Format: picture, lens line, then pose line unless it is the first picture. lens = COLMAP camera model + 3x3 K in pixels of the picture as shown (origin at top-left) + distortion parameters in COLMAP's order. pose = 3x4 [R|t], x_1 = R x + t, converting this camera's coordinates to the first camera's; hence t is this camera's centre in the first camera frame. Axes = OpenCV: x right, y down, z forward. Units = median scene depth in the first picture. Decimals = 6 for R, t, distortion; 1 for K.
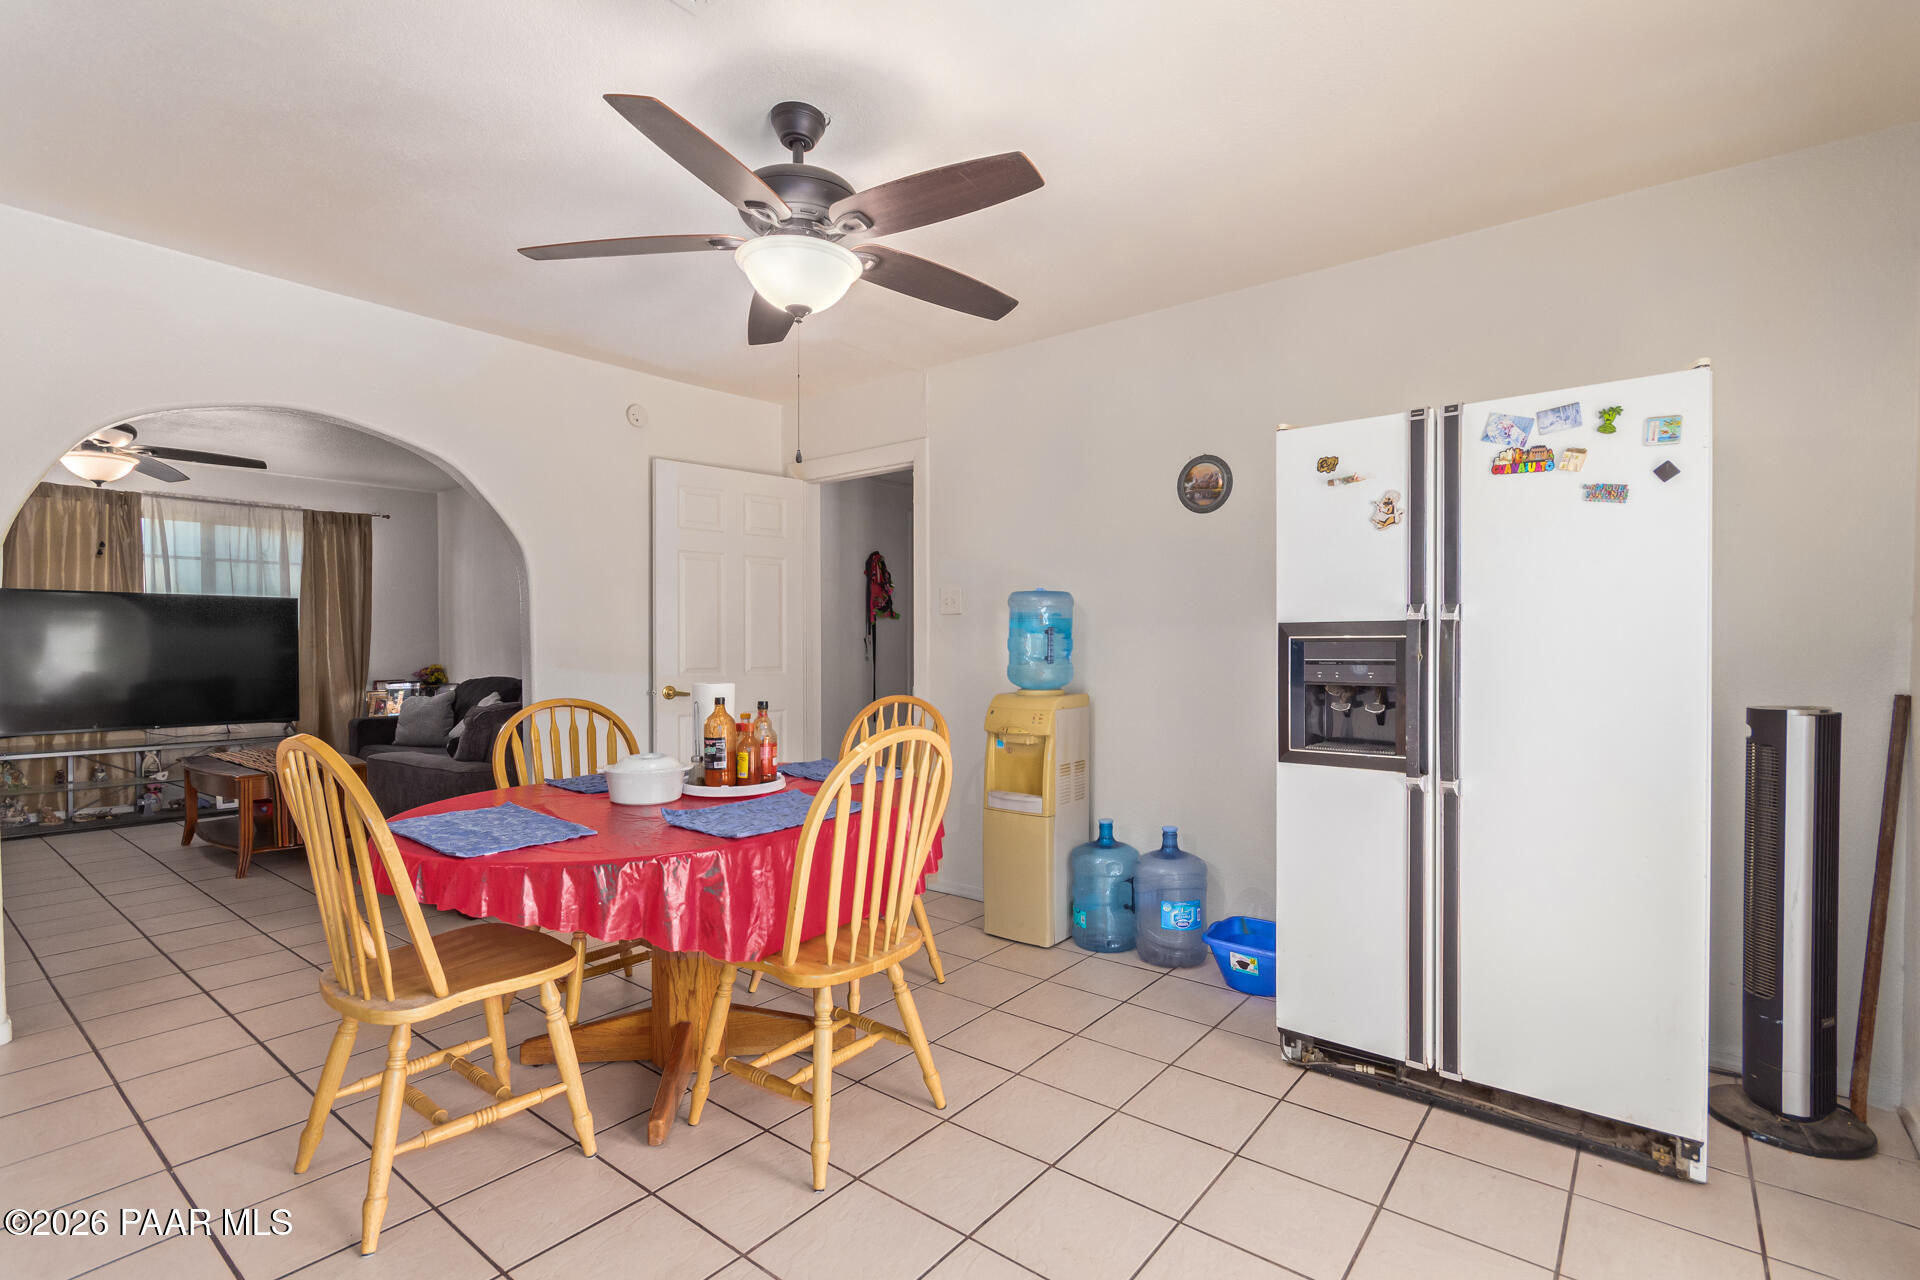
lens RADIAL K [[888.2, 0, 969.7], [0, 888.2, 651.5], [0, 0, 1]] dist [0.000217, -0.000892]
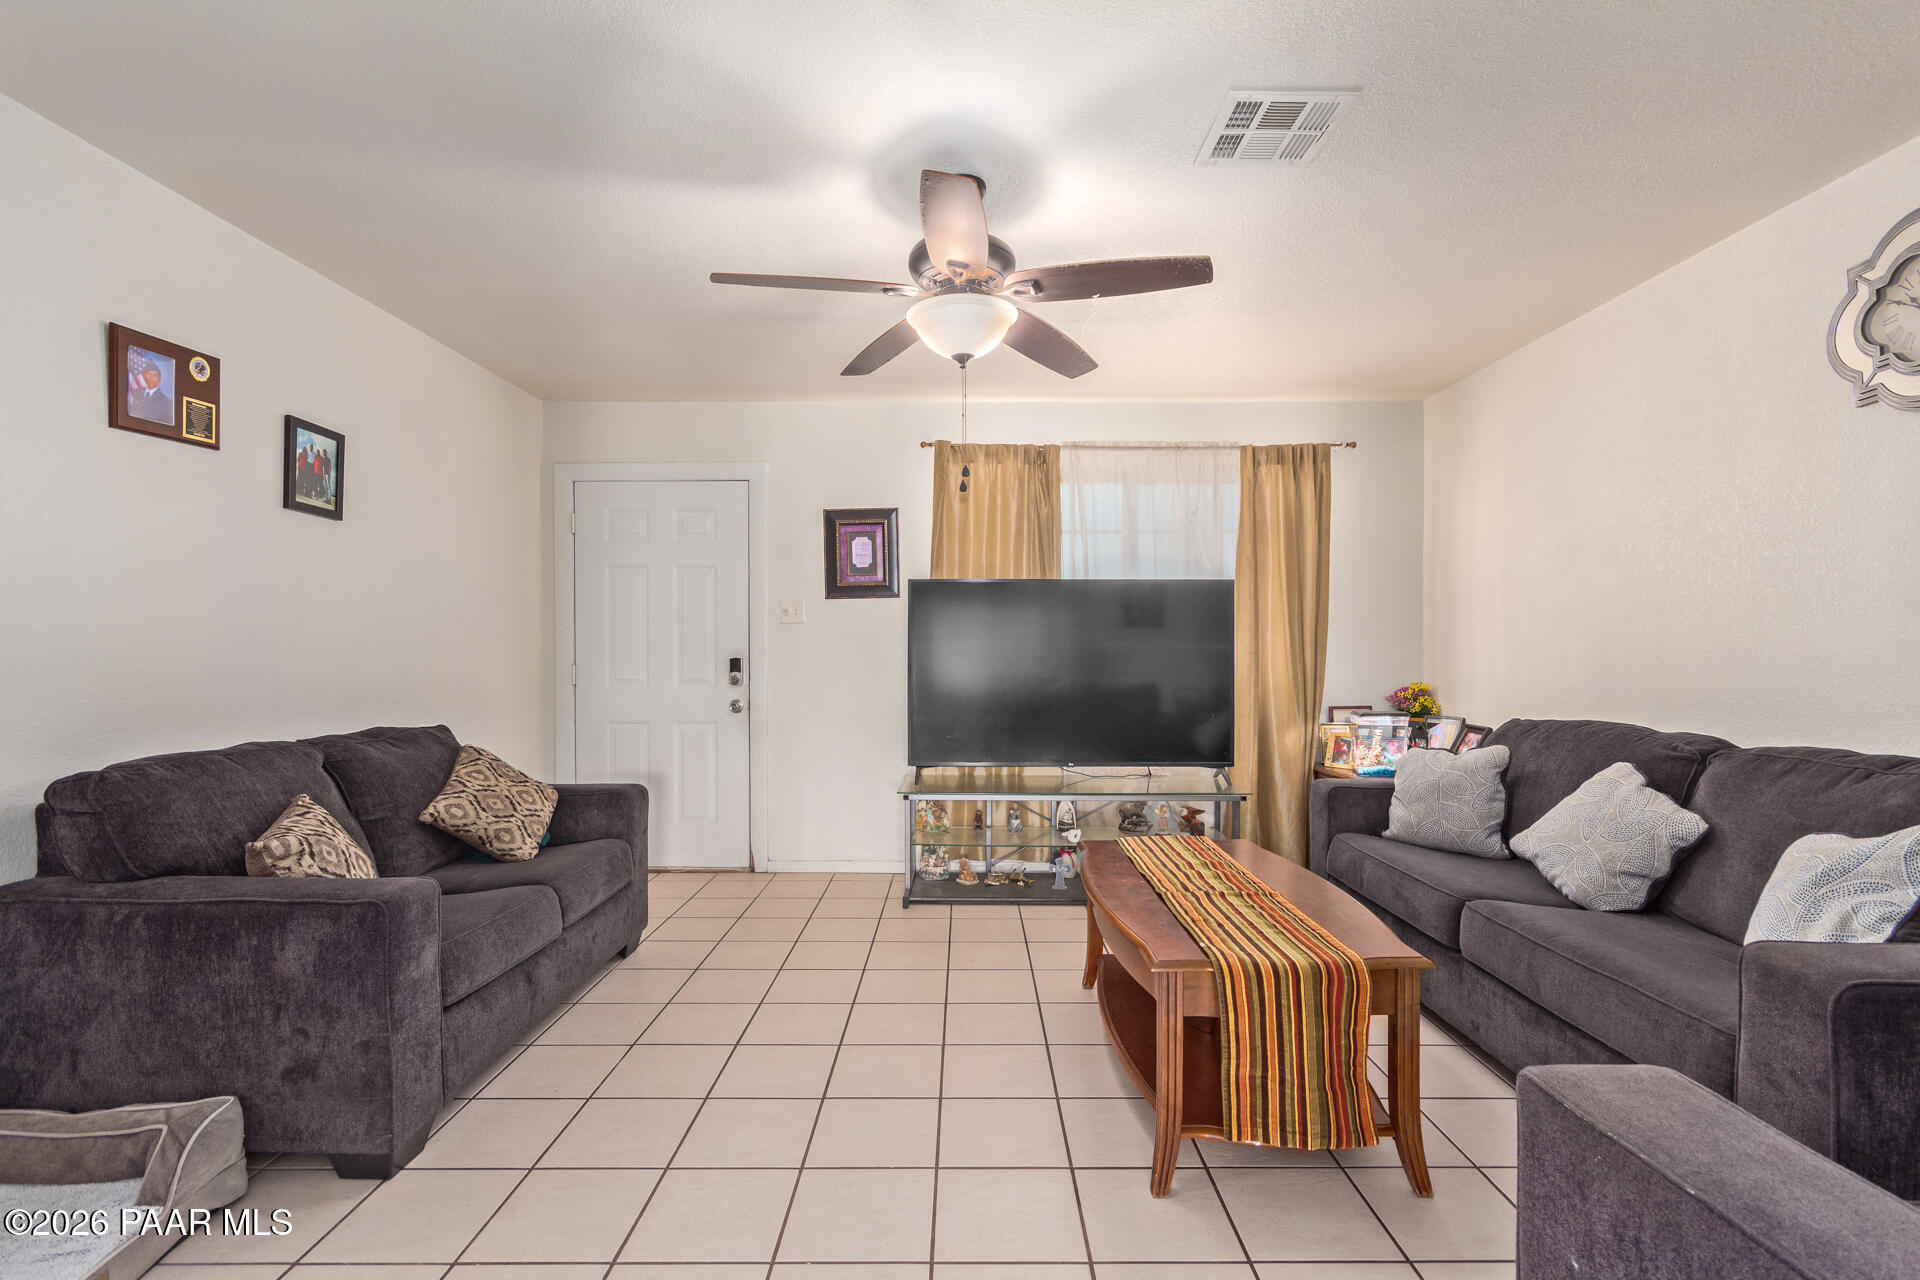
lens RADIAL K [[888.2, 0, 969.7], [0, 888.2, 651.5], [0, 0, 1]] dist [0.000217, -0.000892]
pose [[0.619277, 0.007917, -0.785132, -0.369678], [-0.009589, 0.999951, 0.002520, -0.006811], [0.785114, 0.005968, 0.619323, 0.449998]]
